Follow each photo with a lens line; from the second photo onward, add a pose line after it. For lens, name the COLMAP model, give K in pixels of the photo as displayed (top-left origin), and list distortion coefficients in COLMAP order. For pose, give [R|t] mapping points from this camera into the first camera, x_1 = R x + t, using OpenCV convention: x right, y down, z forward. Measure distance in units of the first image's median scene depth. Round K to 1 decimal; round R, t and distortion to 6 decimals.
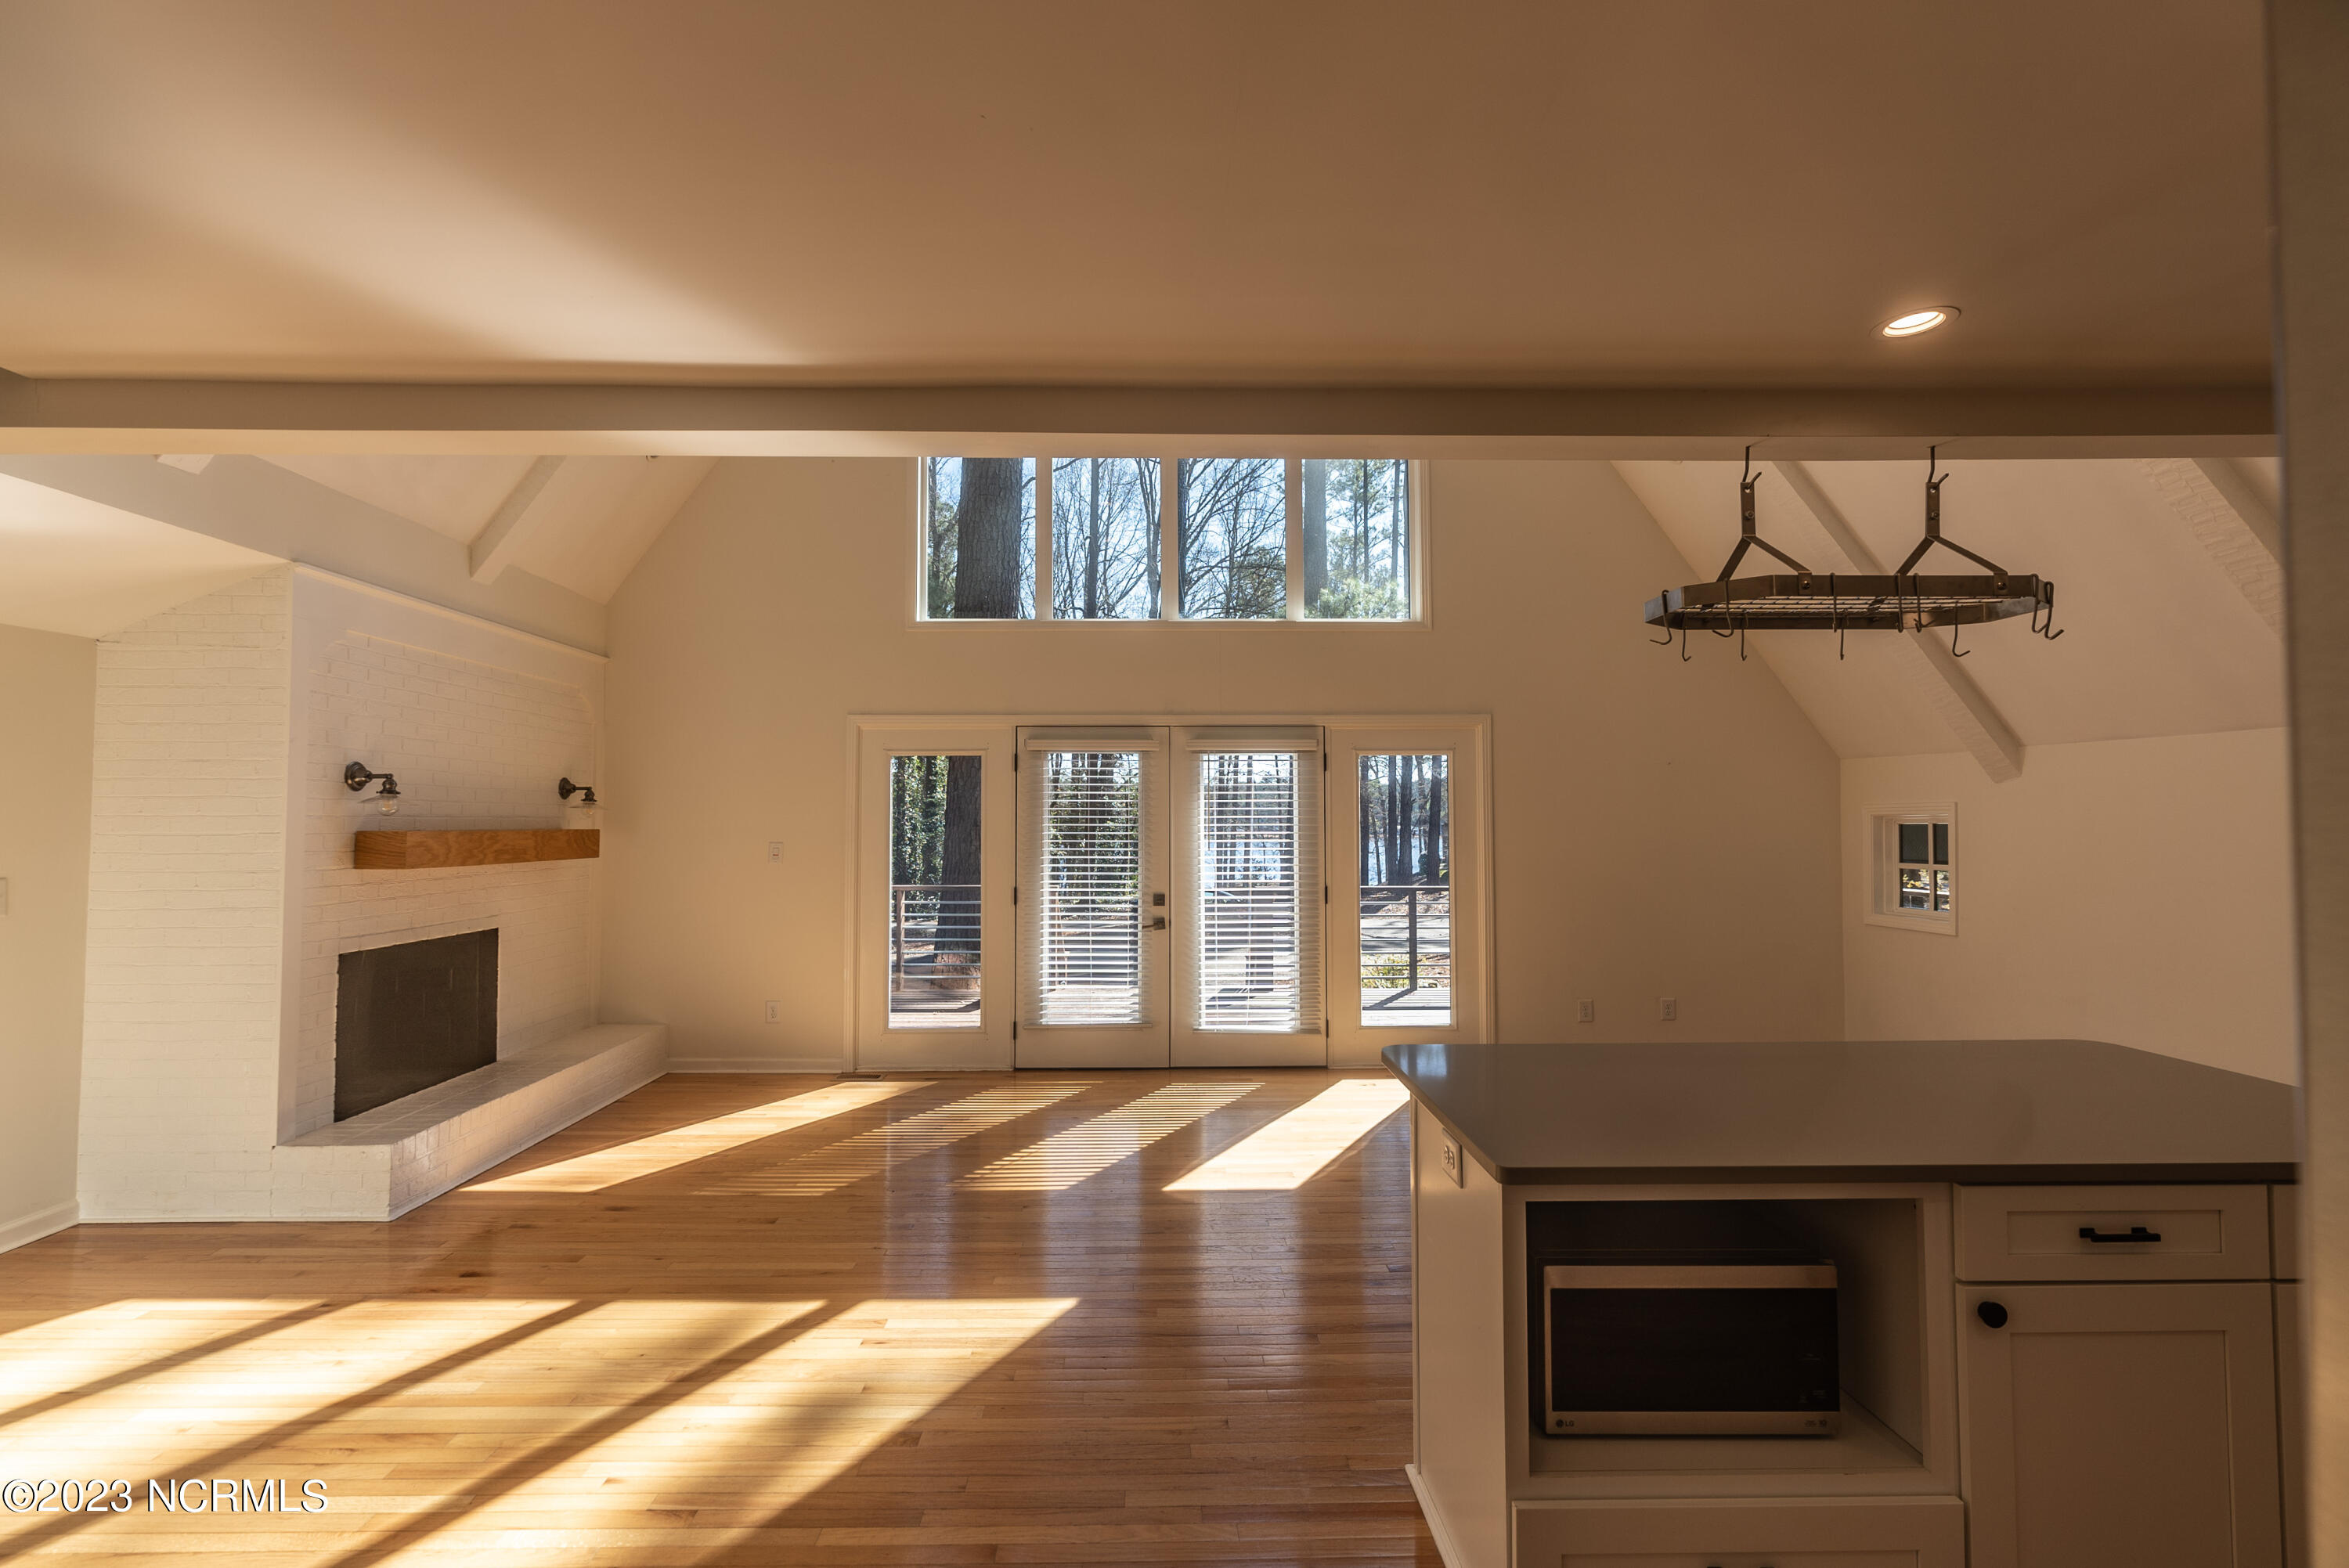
lens RADIAL K [[1041.9, 0, 1164.2], [0, 1041.9, 781.6], [0, 0, 1]] dist [-0.029208, 0.000033]
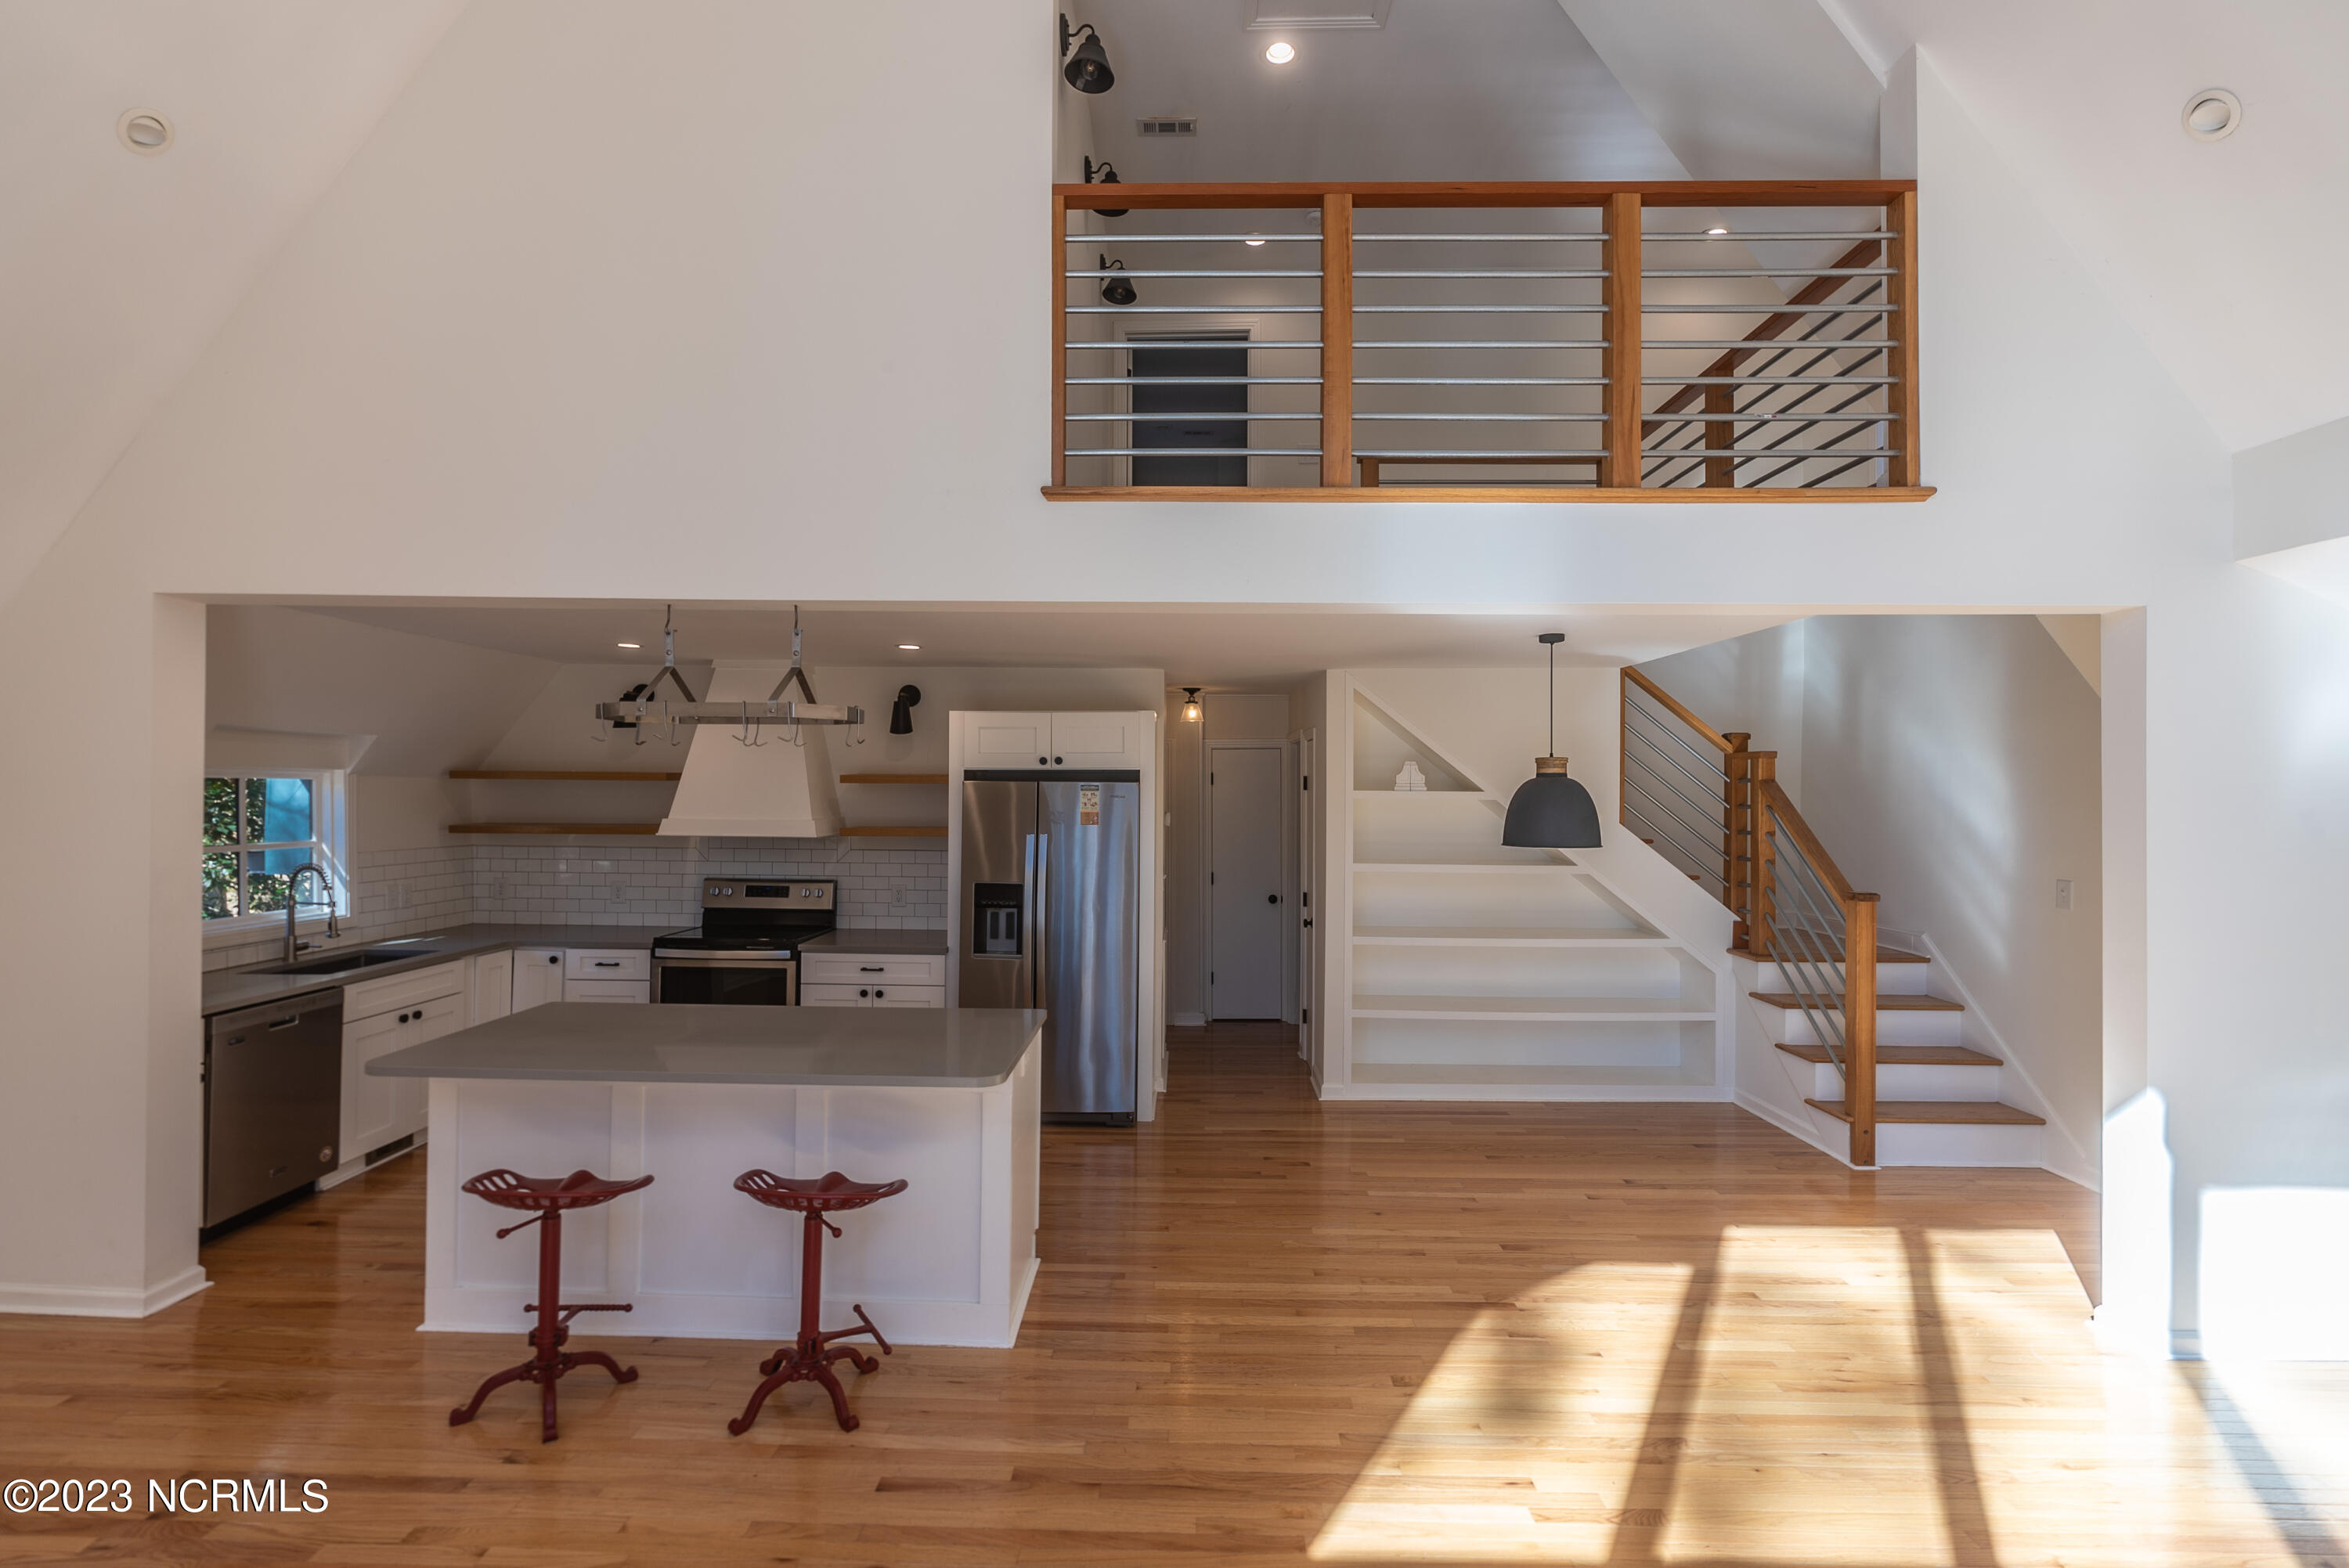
lens RADIAL K [[1071.3, 0, 1164.5], [0, 1071.3, 787.1], [0, 0, 1]] dist [0.000049, 0.000191]
pose [[-0.999261, -0.005601, 0.038017, -0.003328], [-0.007232, 0.999053, -0.042906, -0.004323], [-0.037741, -0.043149, -0.998356, 1.294347]]
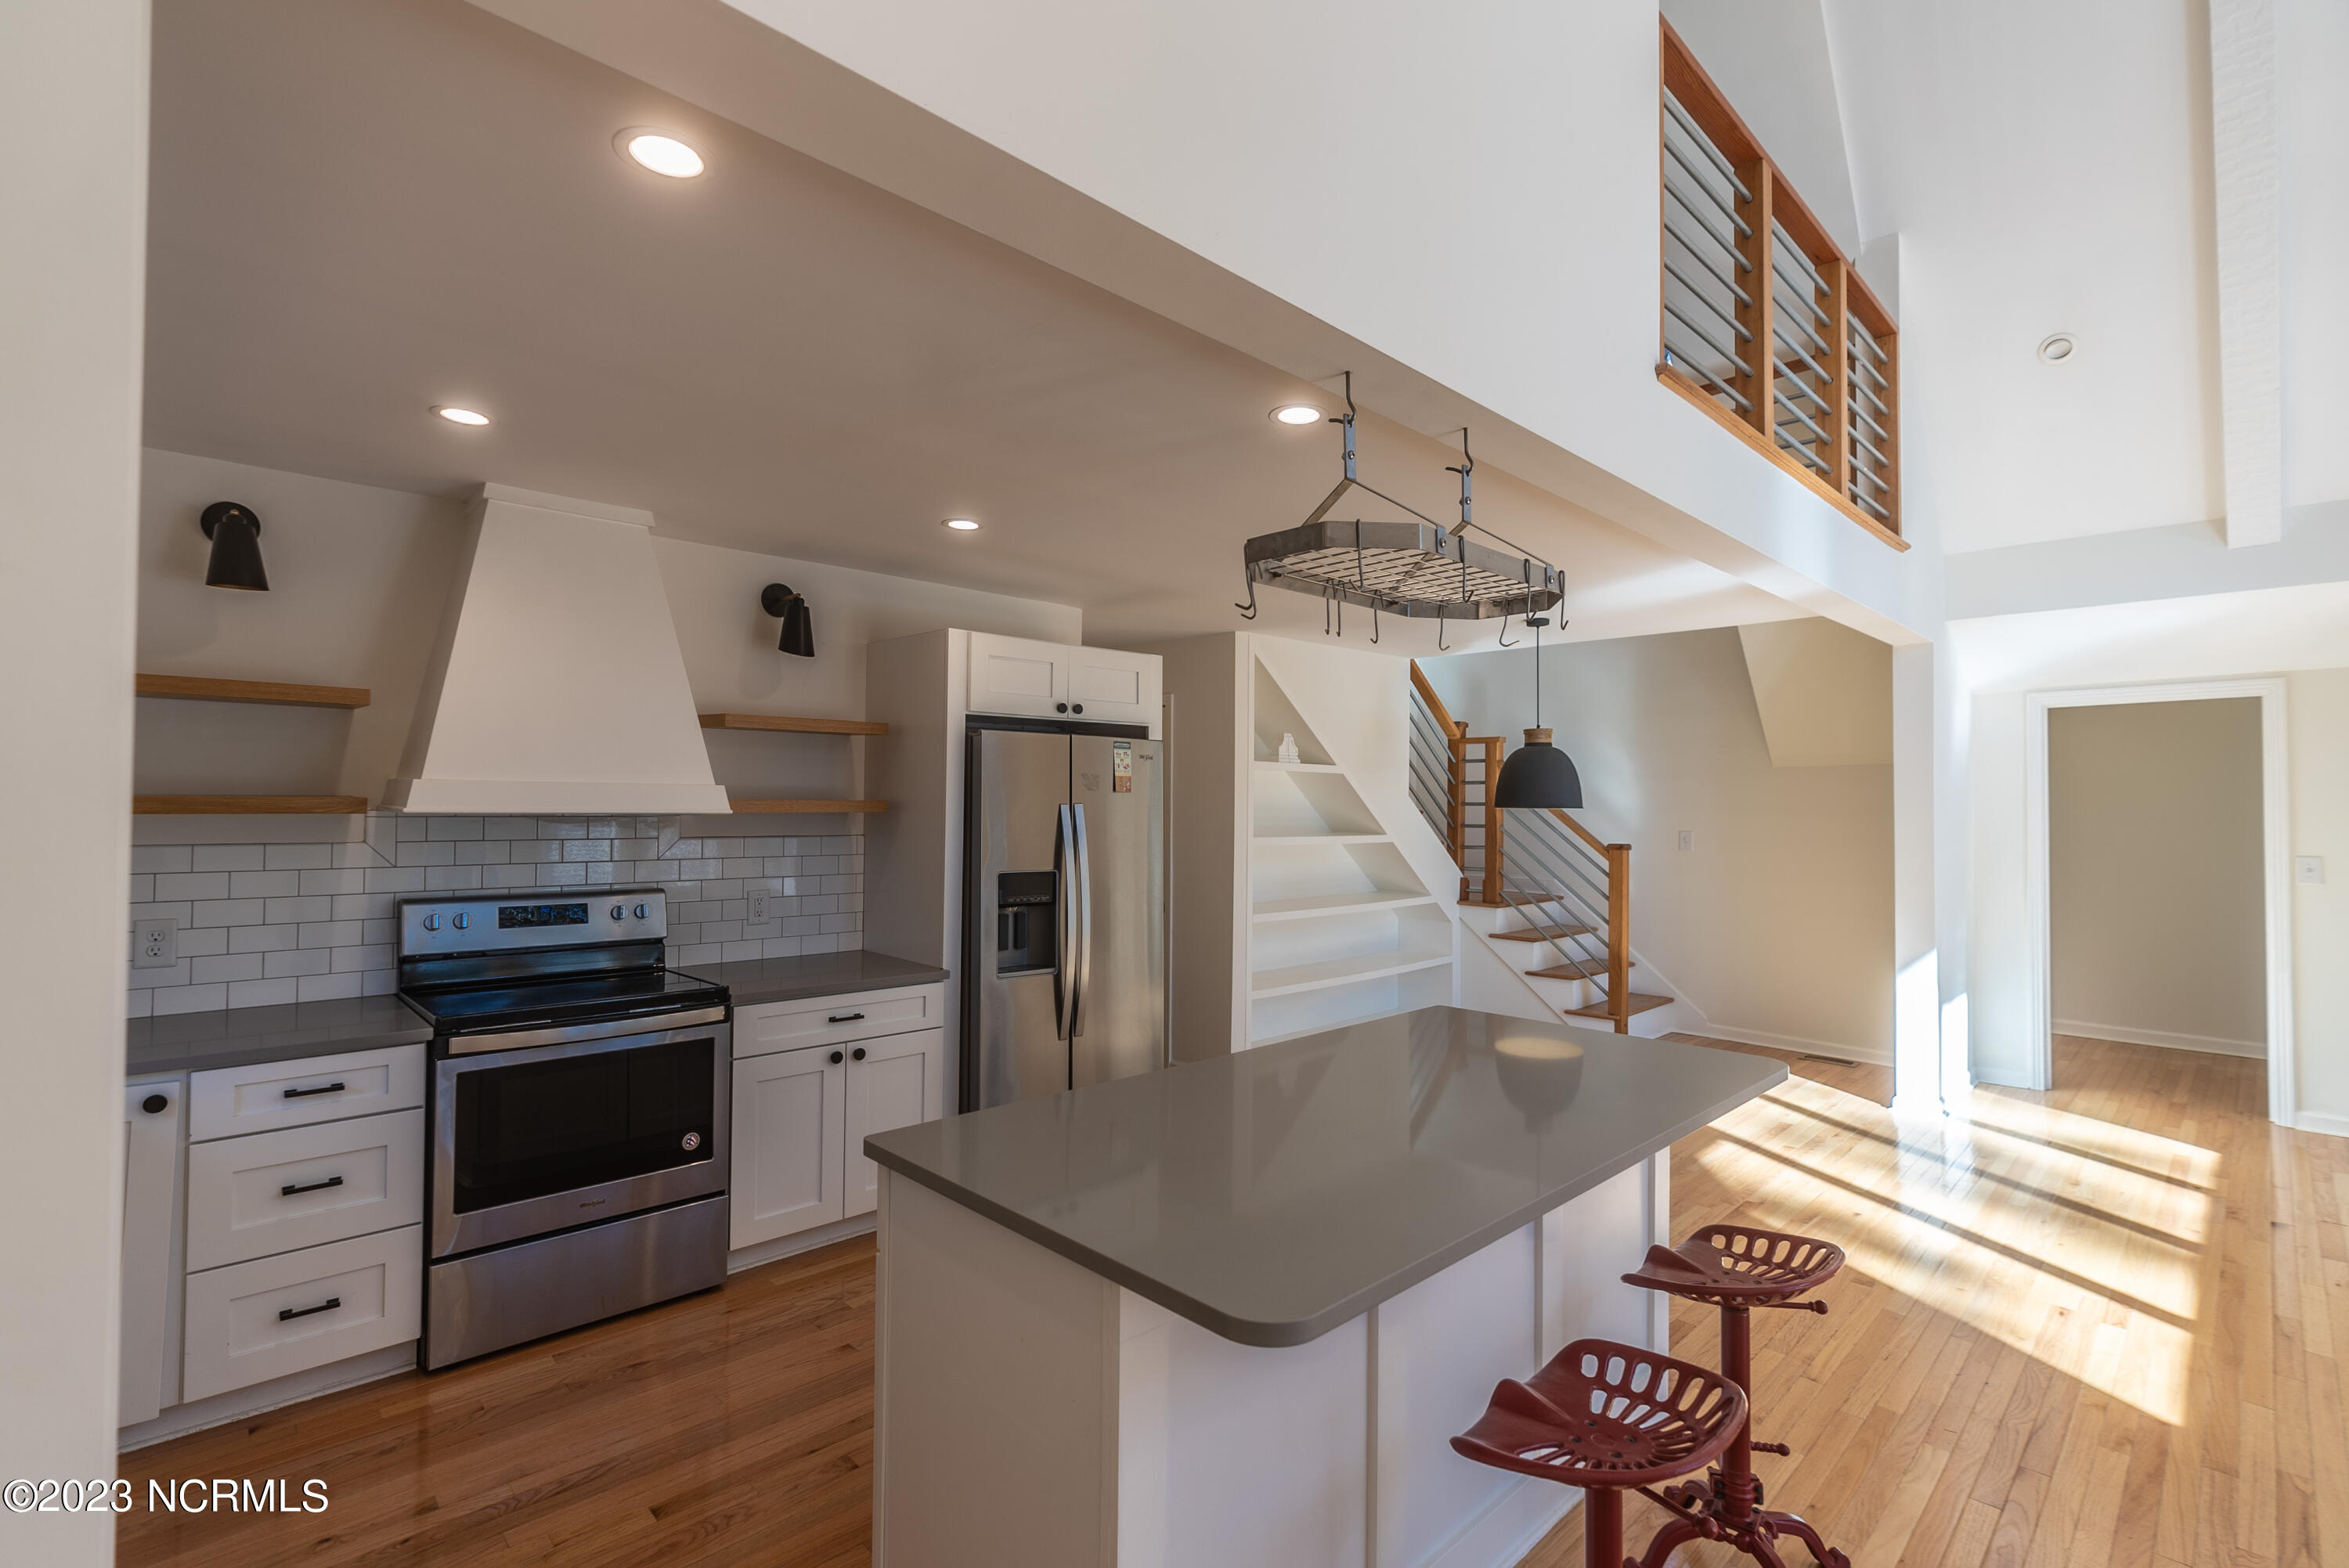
lens RADIAL K [[1058.8, 0, 1163.6], [0, 1058.8, 781.7], [0, 0, 1]] dist [-0.002895, 0.000397]
pose [[-0.732749, -0.017602, -0.680271, 0.757300], [0.021209, 0.998589, -0.048684, 0.024898], [0.680168, -0.050101, -0.731342, 0.792370]]
